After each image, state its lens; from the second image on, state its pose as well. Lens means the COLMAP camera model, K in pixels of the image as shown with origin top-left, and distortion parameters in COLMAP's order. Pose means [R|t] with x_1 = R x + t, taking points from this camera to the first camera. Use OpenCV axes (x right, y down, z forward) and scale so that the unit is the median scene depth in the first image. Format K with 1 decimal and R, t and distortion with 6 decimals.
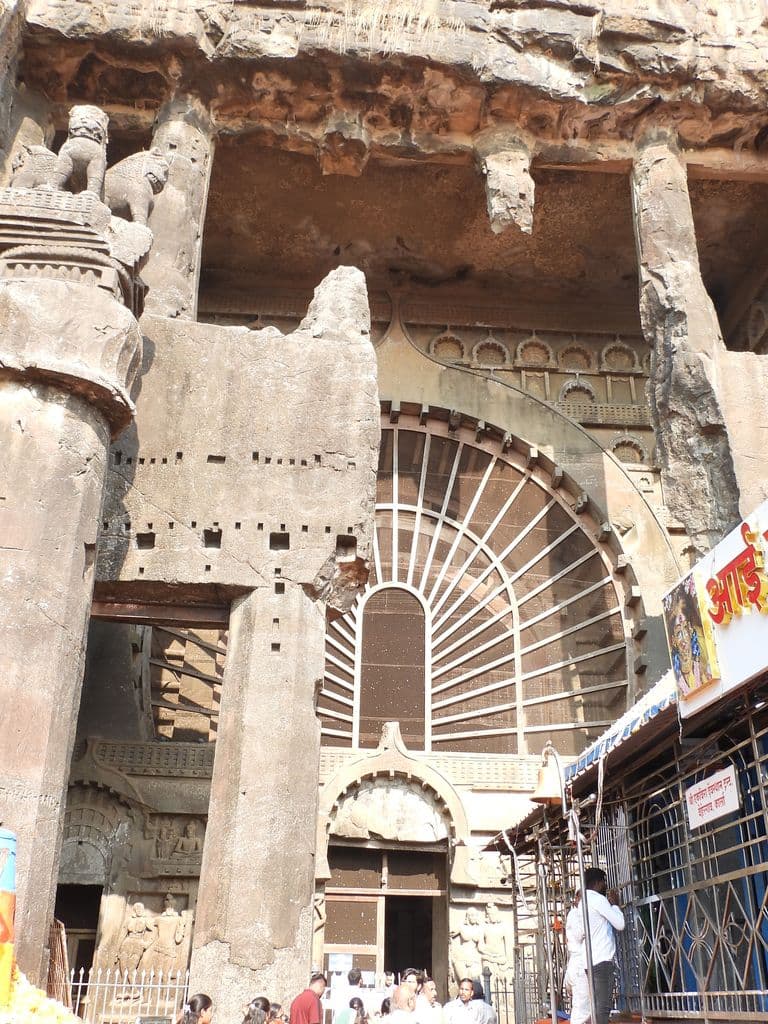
lens RADIAL K [[985.0, 0, 383.9], [0, 985.0, 512.3], [0, 0, 1]] dist [-0.018553, 0.000000]
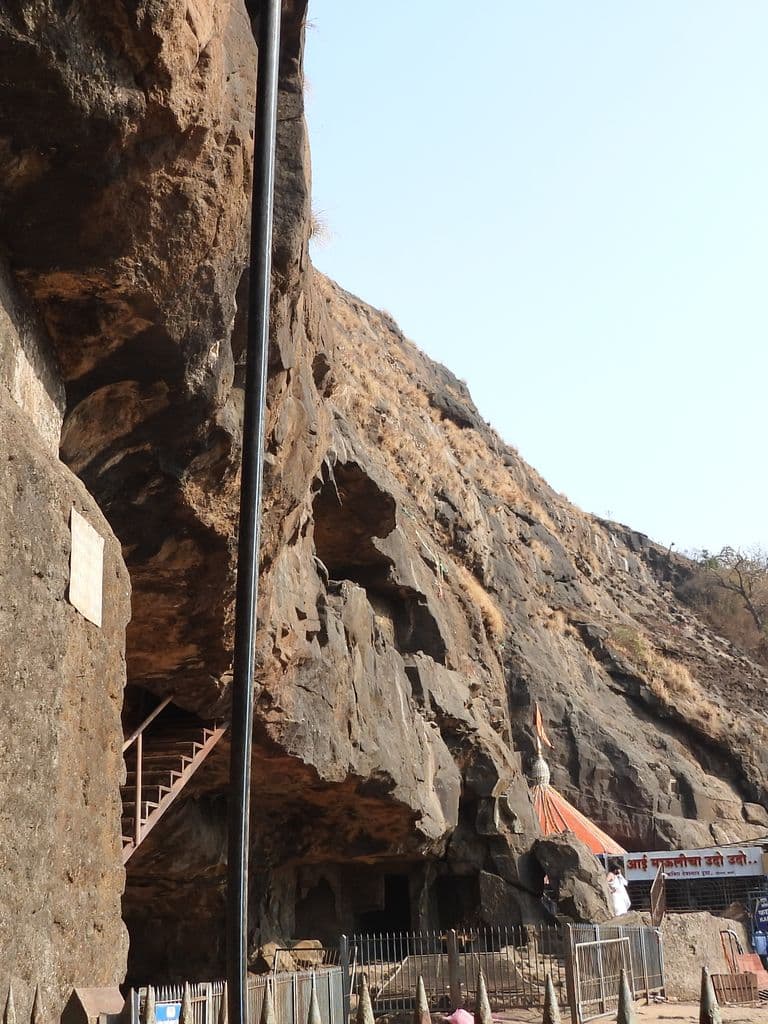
lens RADIAL K [[1315.3, 0, 383.3], [0, 1315.3, 510.1], [0, 0, 1]] dist [-0.020055, 0.000000]
pose [[0.462082, 0.254033, 0.849675, -2.367238], [-0.359544, 0.929486, -0.082362, -0.218113], [-0.810684, -0.267437, 0.520835, -0.389012]]
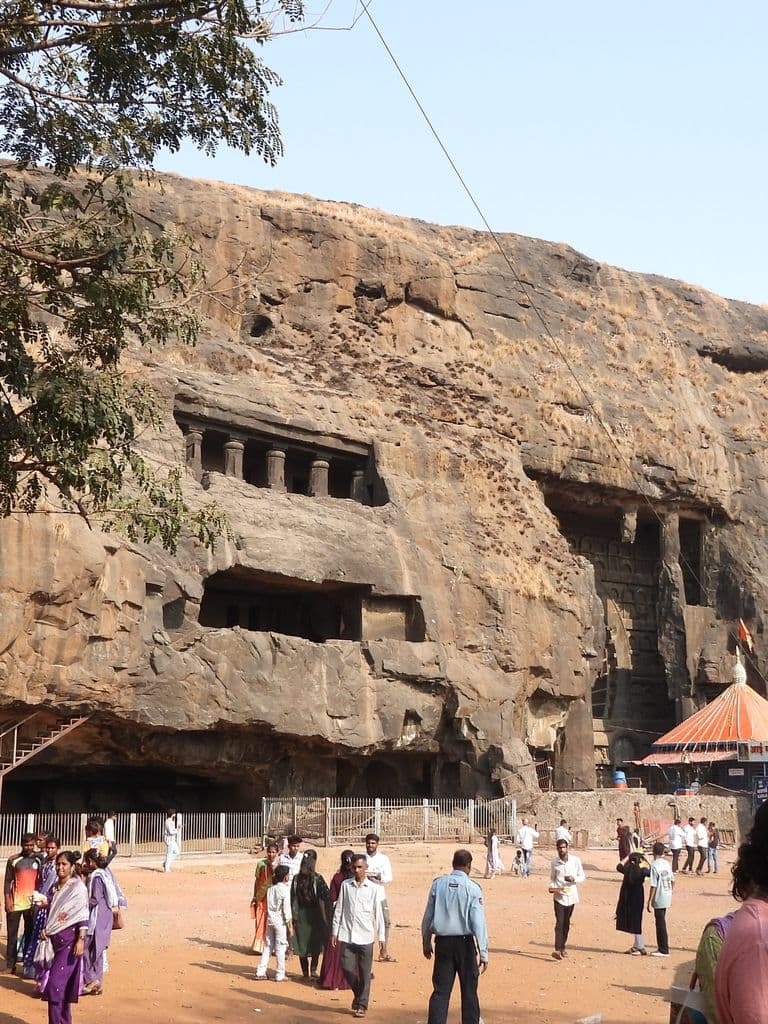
lens RADIAL K [[1315.3, 0, 385.0], [0, 1315.3, 512.7], [0, 0, 1]] dist [-0.020055, 0.000000]
pose [[0.875794, 0.094223, 0.473399, -2.264847], [-0.212821, 0.955662, 0.203511, -0.991582], [-0.433235, -0.278983, 0.857016, -1.875642]]
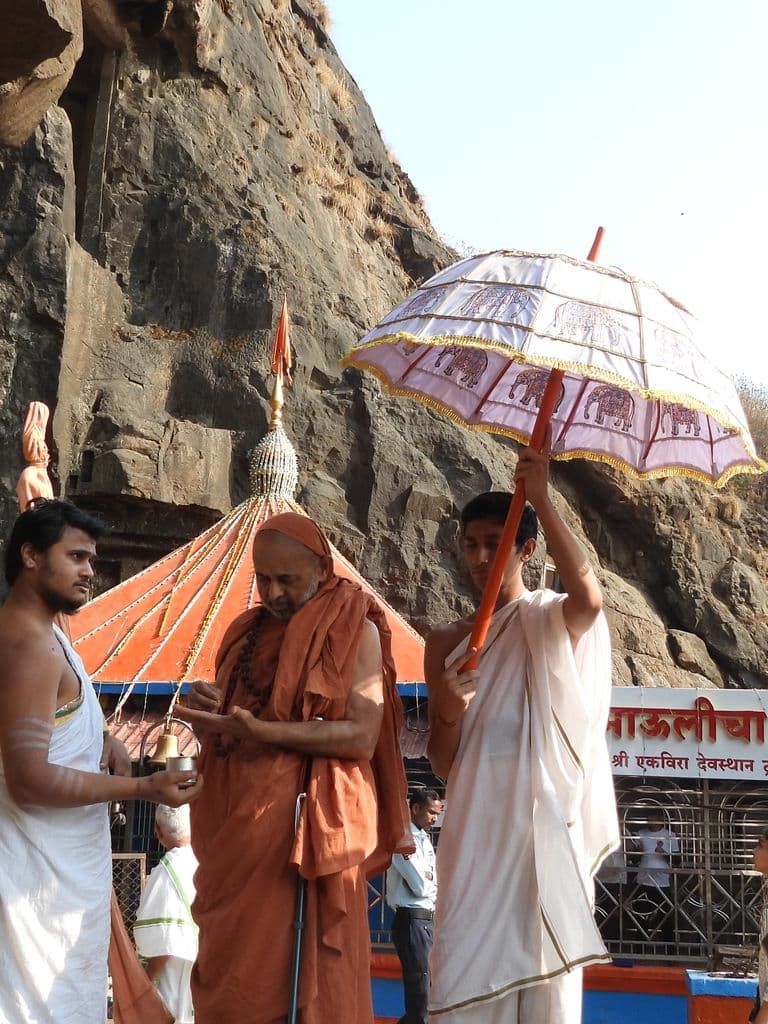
lens RADIAL K [[1315.3, 0, 385.7], [0, 1315.3, 512.3], [0, 0, 1]] dist [-0.020055, 0.000000]
pose [[0.279511, 0.206782, 0.937611, -0.636310], [-0.450774, 0.890482, -0.062008, 0.008754], [-0.847748, -0.405319, 0.342112, 0.201393]]
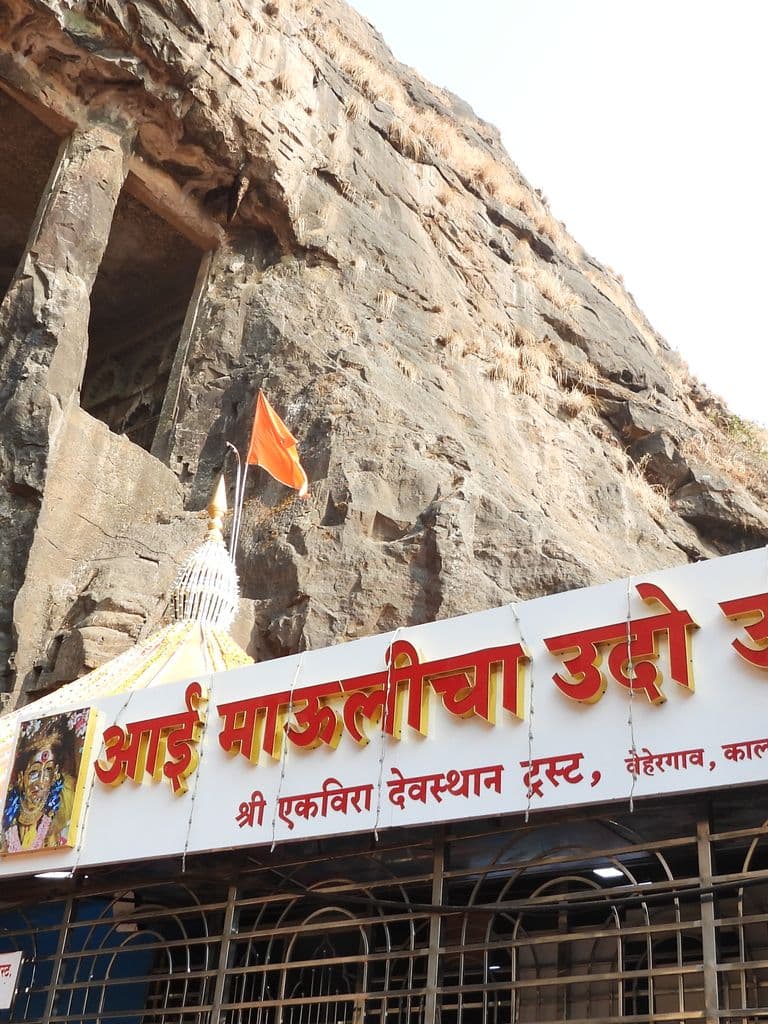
lens RADIAL K [[1315.3, 0, 381.4], [0, 1315.3, 507.5], [0, 0, 1]] dist [-0.020055, 0.000000]
pose [[0.677400, 0.419837, 0.604042, -0.085650], [-0.393619, 0.900566, -0.184512, 0.006861], [-0.621445, -0.112774, 0.775299, 0.019554]]
